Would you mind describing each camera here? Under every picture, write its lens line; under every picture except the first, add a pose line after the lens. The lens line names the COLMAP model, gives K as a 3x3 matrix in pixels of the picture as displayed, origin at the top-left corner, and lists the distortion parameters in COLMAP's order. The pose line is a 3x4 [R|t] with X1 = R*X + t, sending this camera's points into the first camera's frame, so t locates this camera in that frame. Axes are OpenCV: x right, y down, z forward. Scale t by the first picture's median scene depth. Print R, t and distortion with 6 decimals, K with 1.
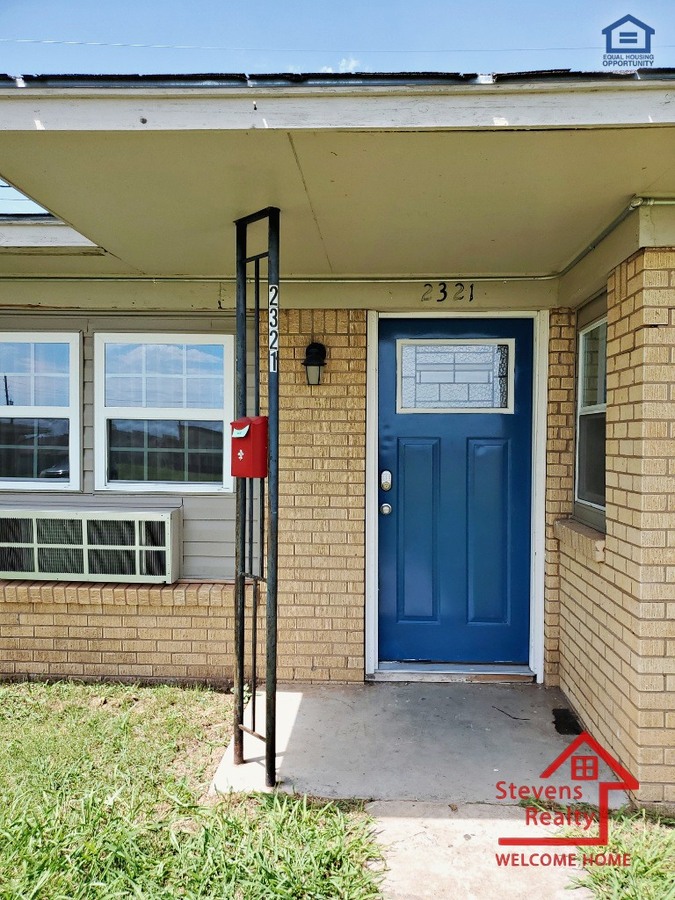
lens RADIAL K [[728.2, 0, 339.0], [0, 728.2, 453.7], [0, 0, 1]] dist [-0.004080, -0.002178]
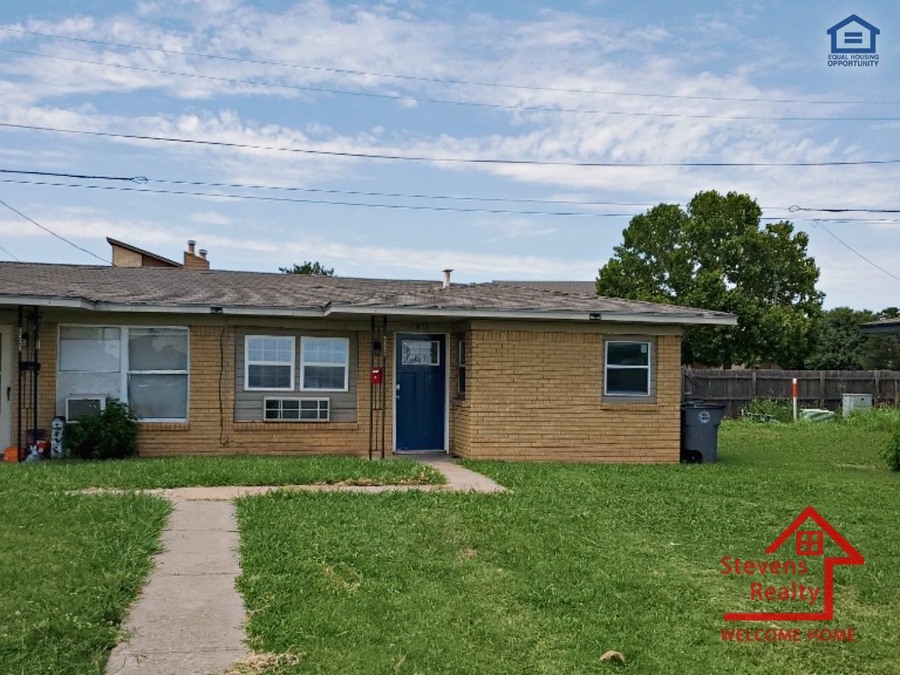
lens RADIAL K [[728.2, 0, 449.2], [0, 728.2, 339.0], [0, 0, 1]] dist [-0.004080, -0.002178]
pose [[0.958427, 0.019524, 0.284670, -0.603082], [0.000569, 0.997524, -0.070329, 0.049711], [-0.285338, 0.067567, 0.956042, -1.978641]]
